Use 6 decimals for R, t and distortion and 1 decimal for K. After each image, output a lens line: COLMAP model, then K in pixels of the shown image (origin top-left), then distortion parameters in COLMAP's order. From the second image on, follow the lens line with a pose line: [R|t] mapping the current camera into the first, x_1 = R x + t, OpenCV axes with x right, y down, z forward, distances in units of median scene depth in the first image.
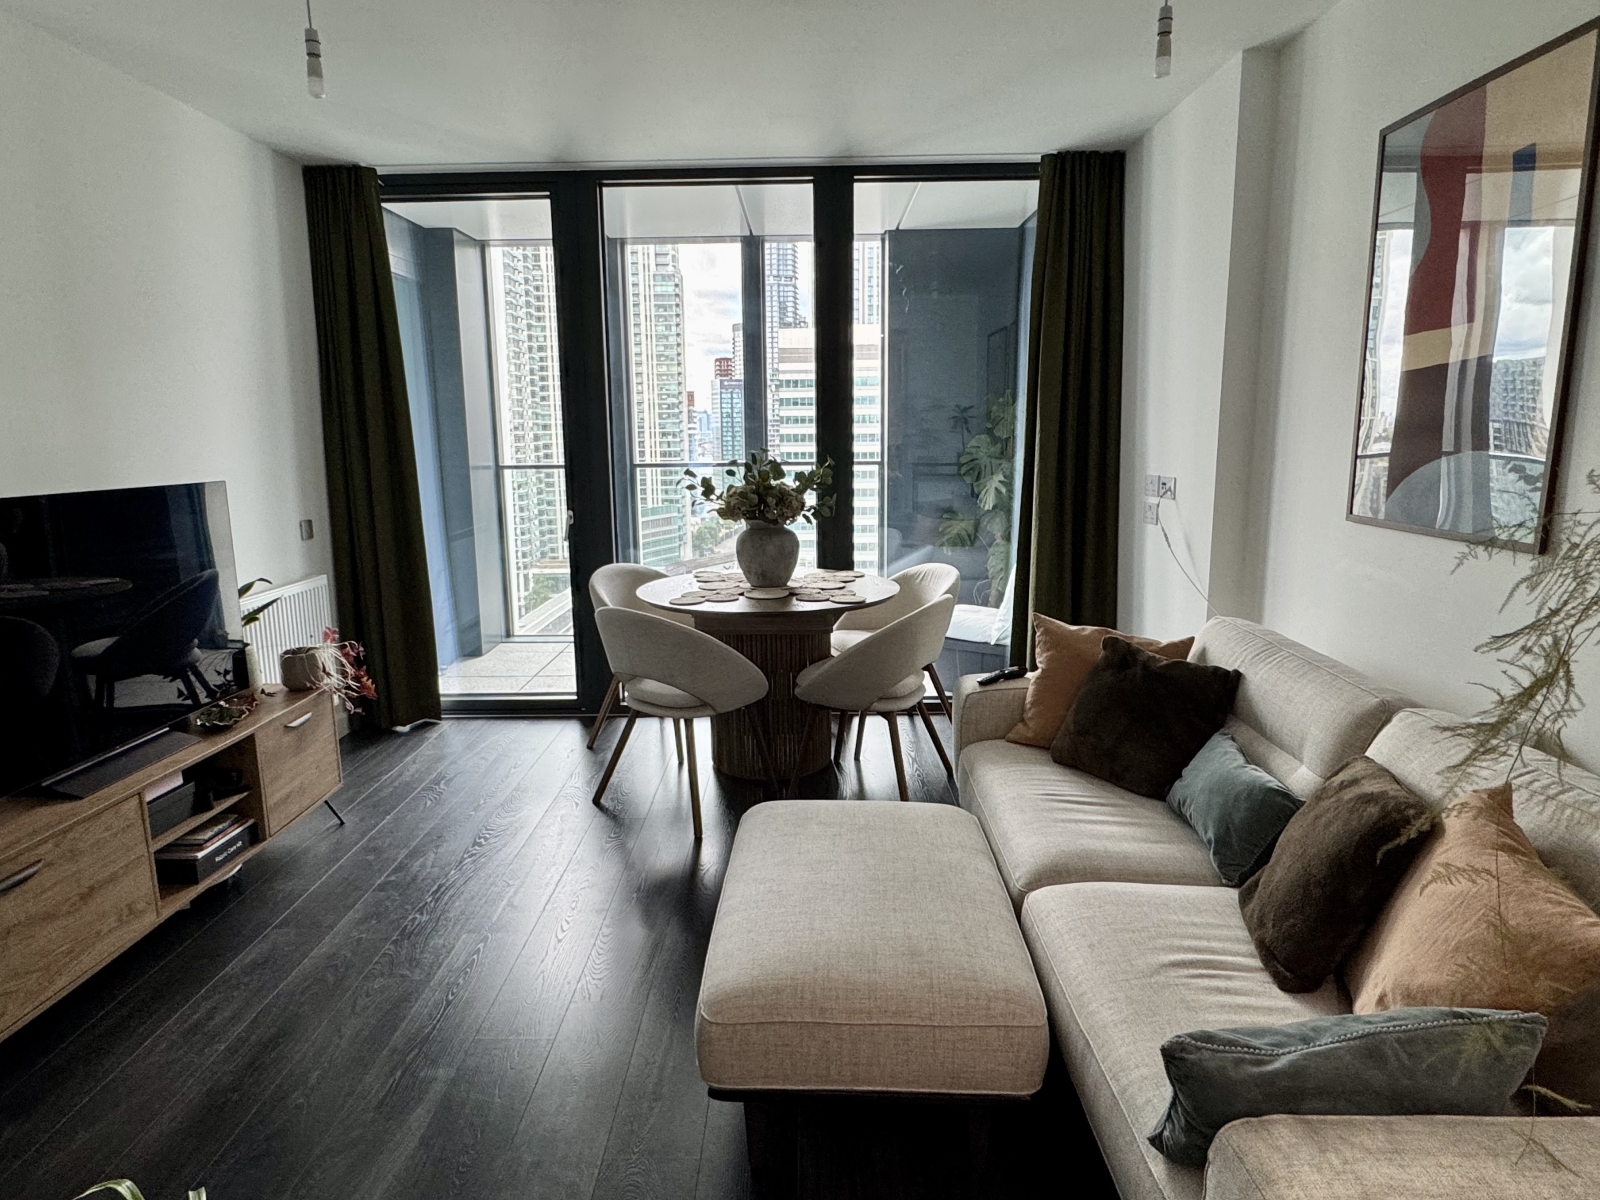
lens RADIAL K [[970.9, 0, 811.7], [0, 970.9, 592.3], [0, 0, 1]] dist [0.003962, -0.005892]
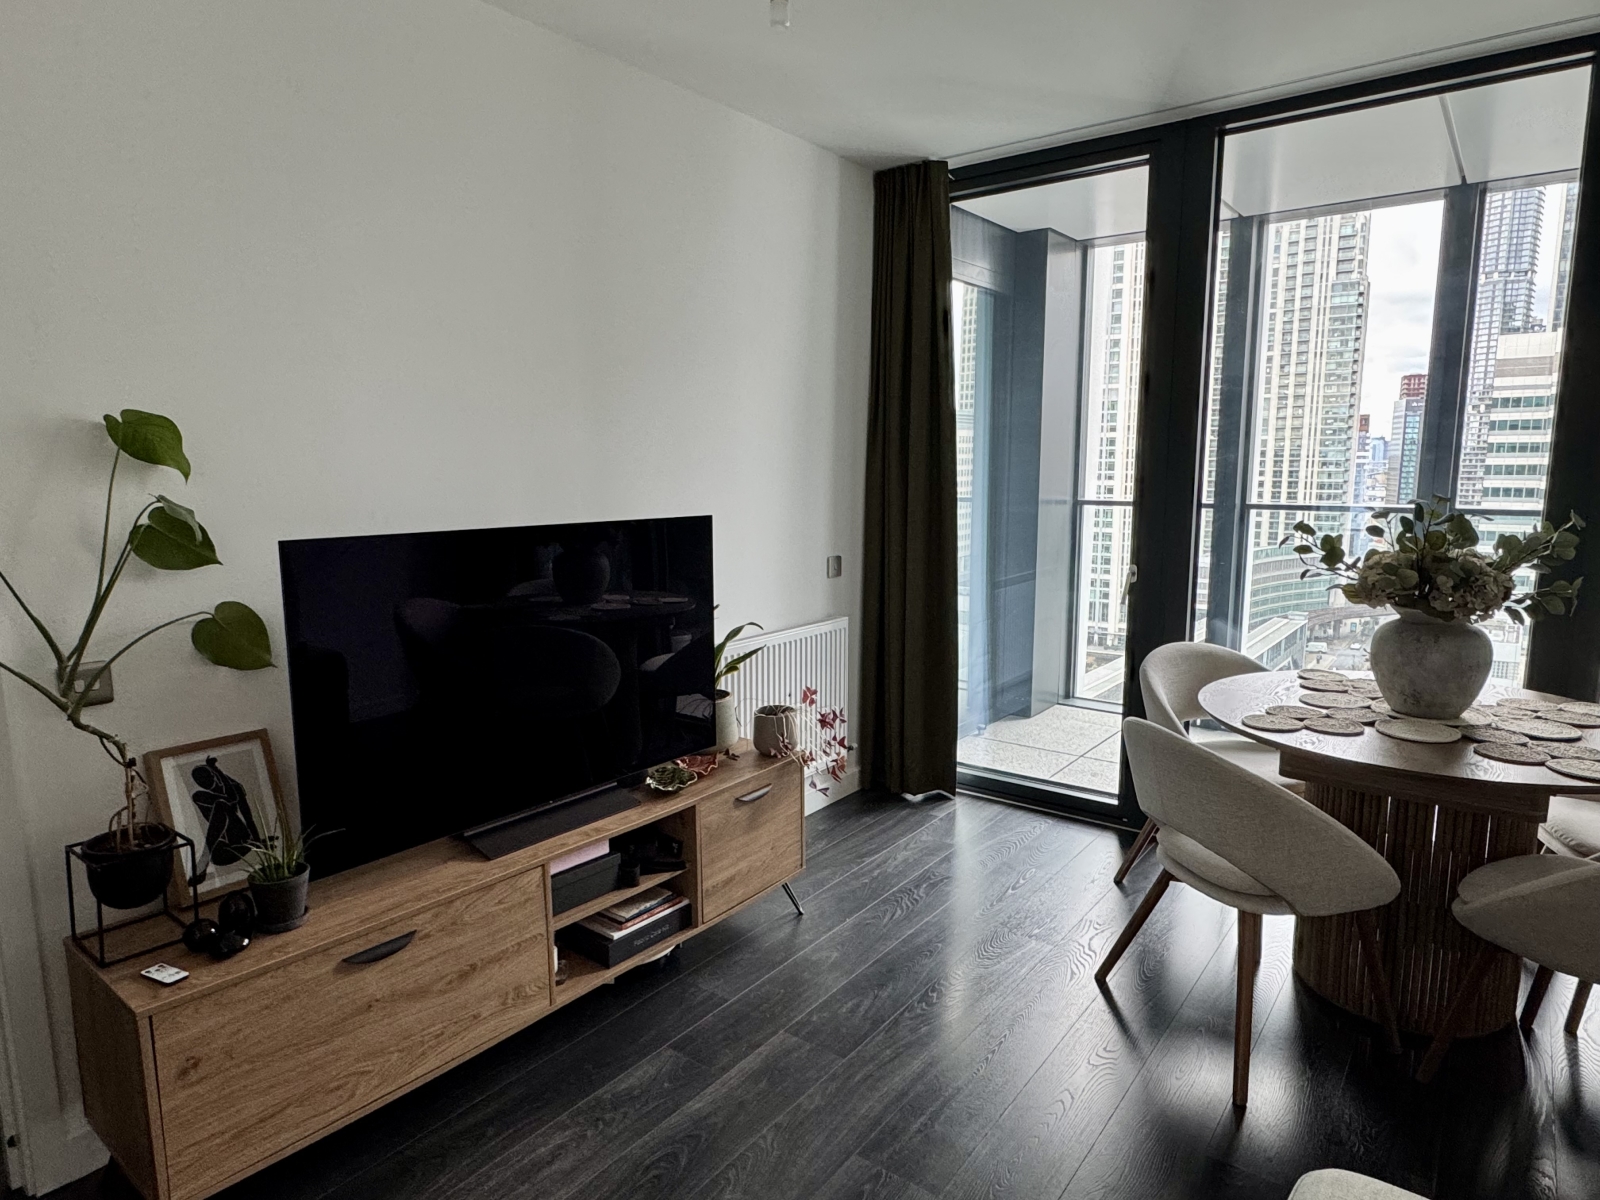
lens RADIAL K [[970.9, 0, 781.9], [0, 970.9, 597.7], [0, 0, 1]] dist [0.003962, -0.005892]
pose [[0.792937, 0.095843, -0.601718, -0.003150], [-0.108816, 0.993950, 0.014922, -0.043280], [0.599508, 0.053644, 0.798569, 0.236914]]
